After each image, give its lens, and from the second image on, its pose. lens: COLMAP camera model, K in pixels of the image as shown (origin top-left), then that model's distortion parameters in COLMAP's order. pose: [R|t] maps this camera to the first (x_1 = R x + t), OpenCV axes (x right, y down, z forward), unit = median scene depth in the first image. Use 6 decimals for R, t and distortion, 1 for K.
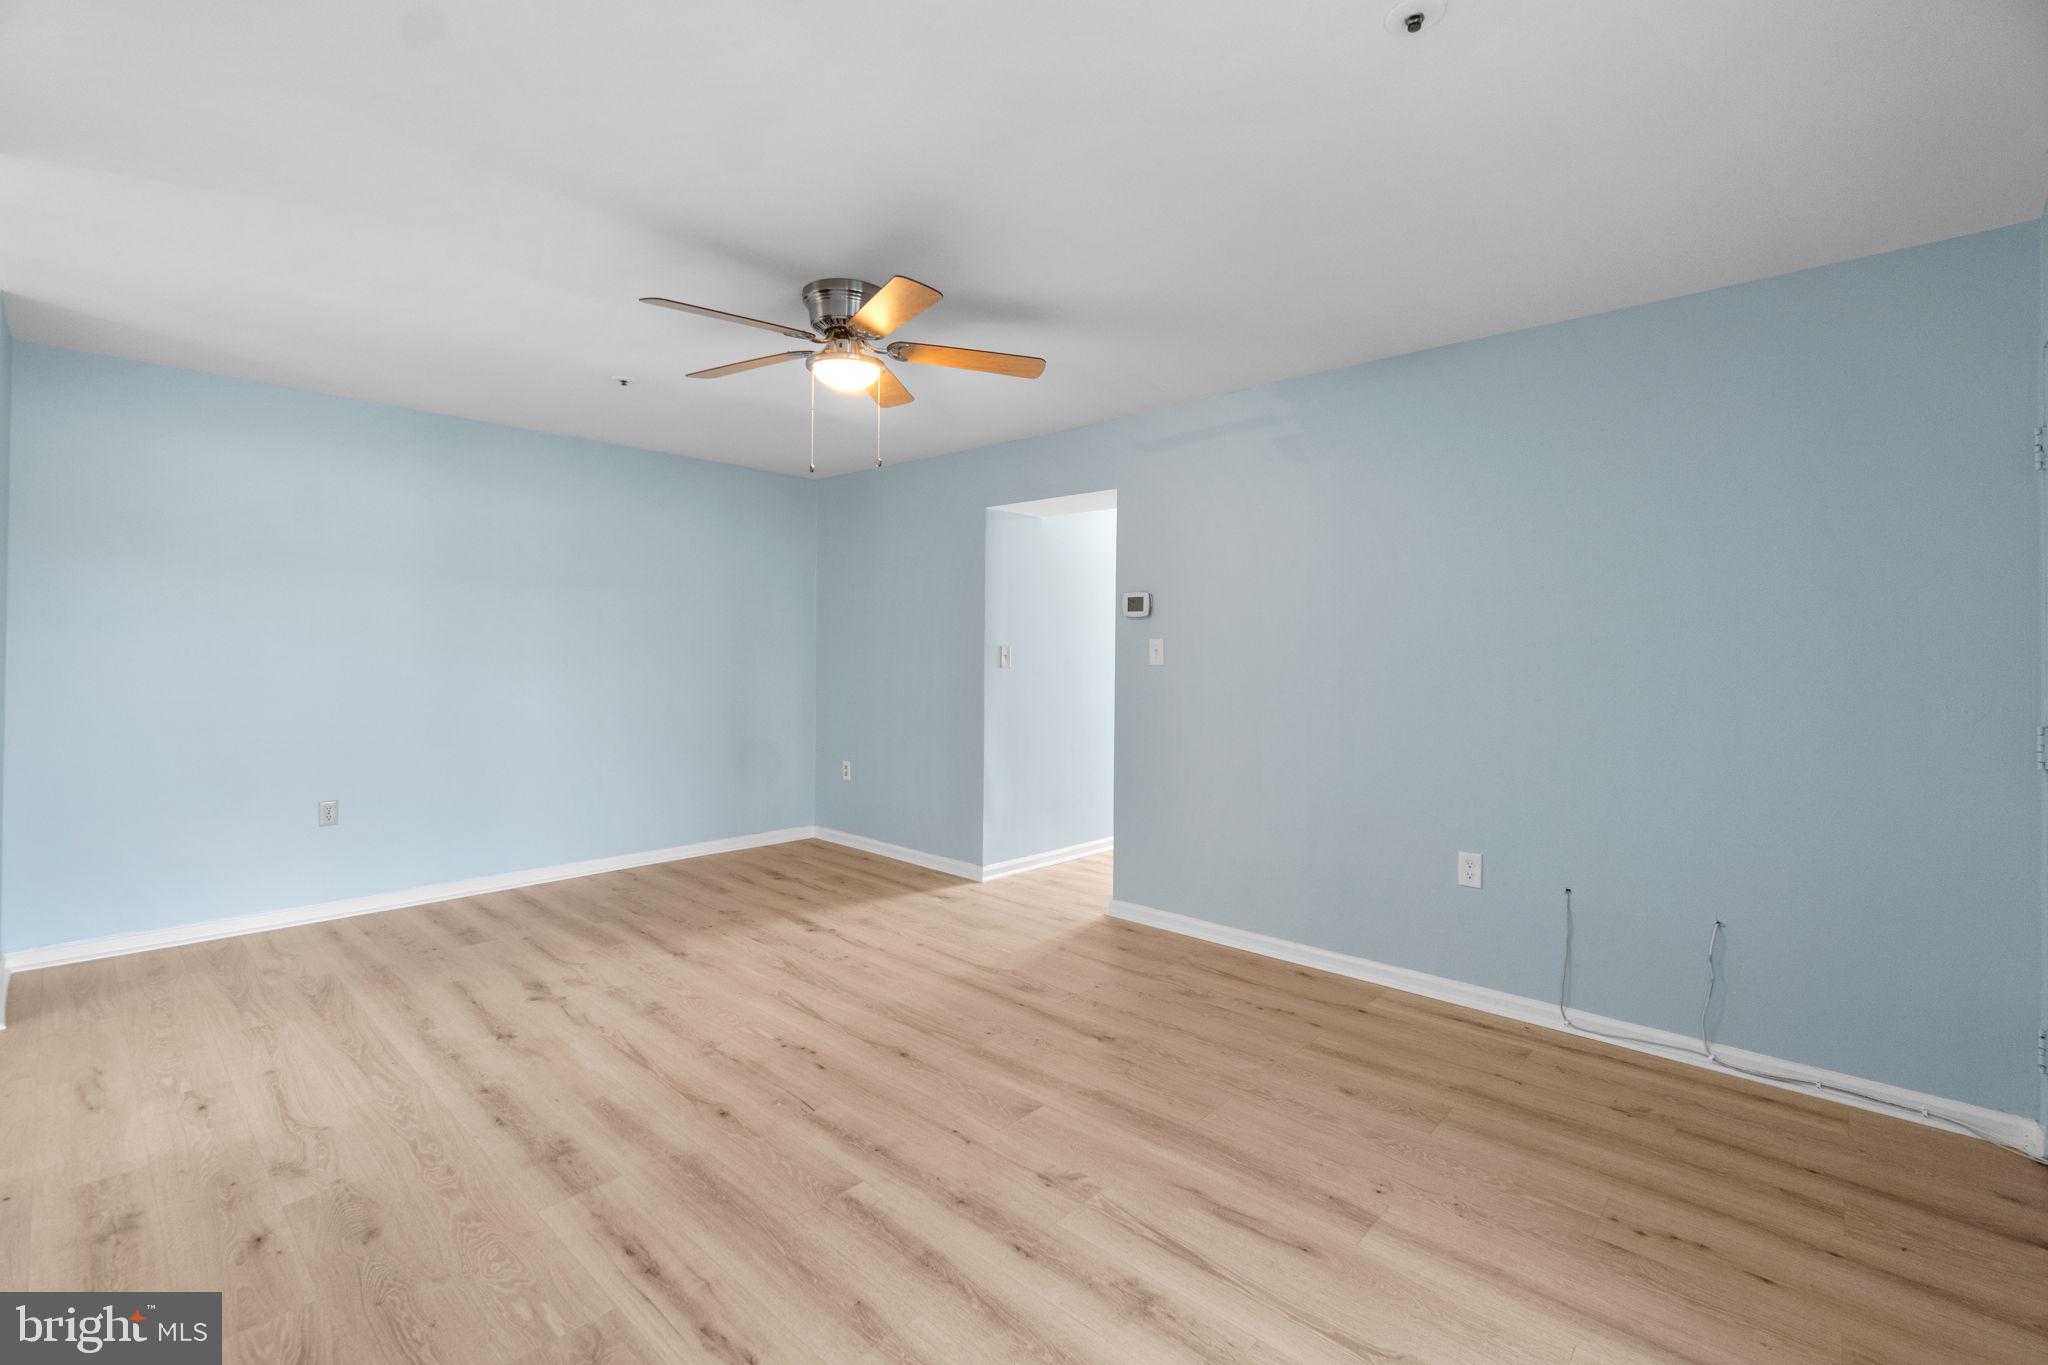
lens RADIAL K [[892.0, 0, 1021.2], [0, 892.0, 702.8], [0, 0, 1]] dist [0.000799, 0.000257]
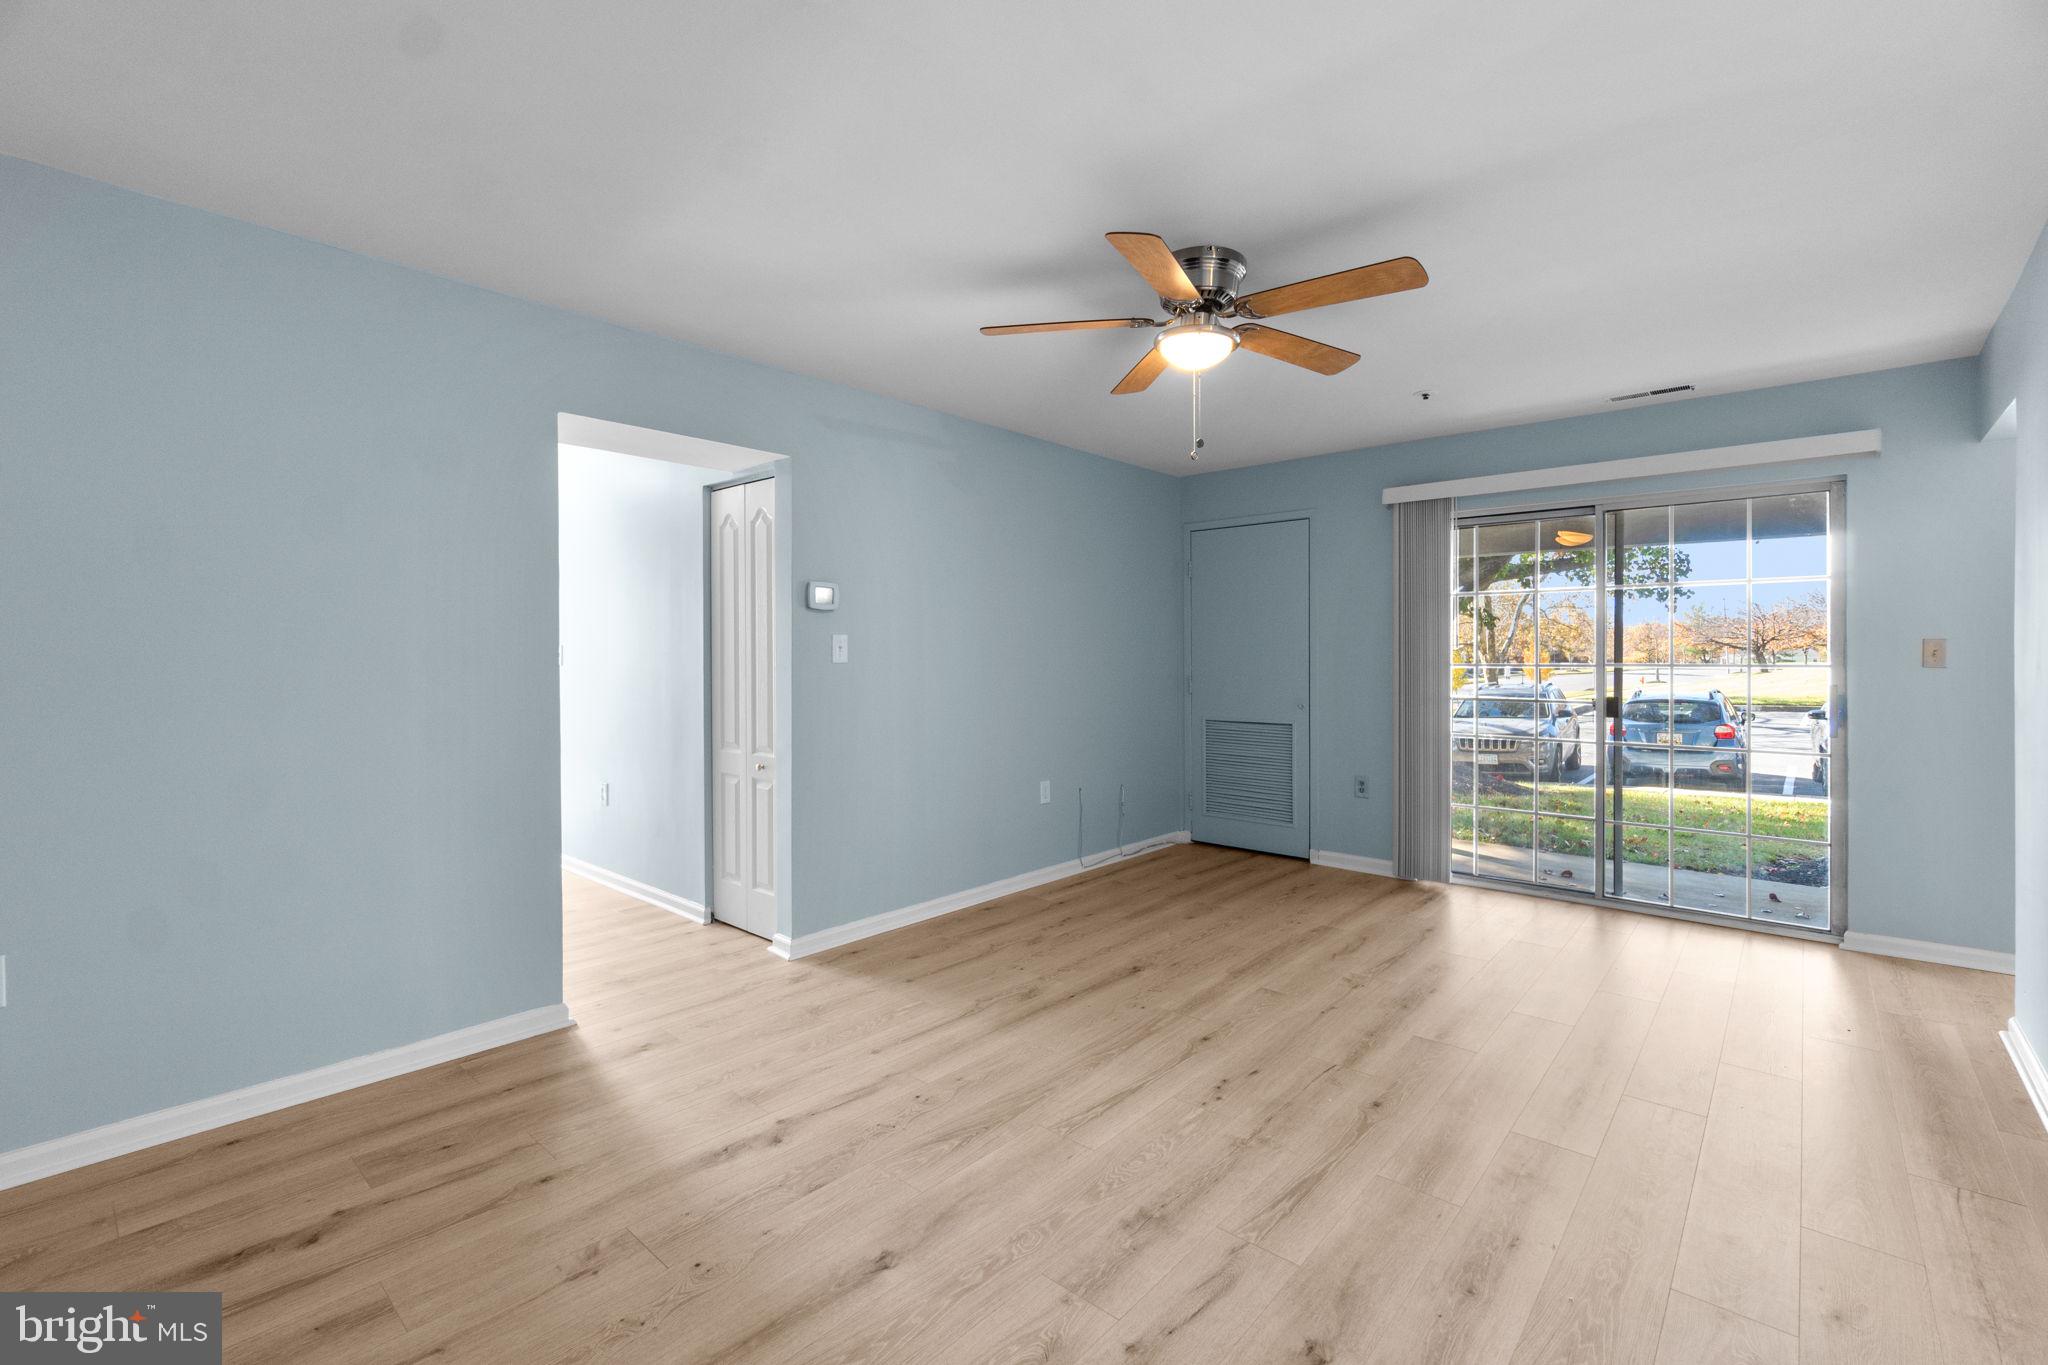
lens RADIAL K [[892.0, 0, 1021.2], [0, 892.0, 702.8], [0, 0, 1]] dist [0.000799, 0.000257]
pose [[-0.022279, -0.063489, 0.997734, -1.015109], [0.054650, 0.996412, 0.064625, -0.065822], [-0.998257, 0.055966, -0.018729, 1.081367]]
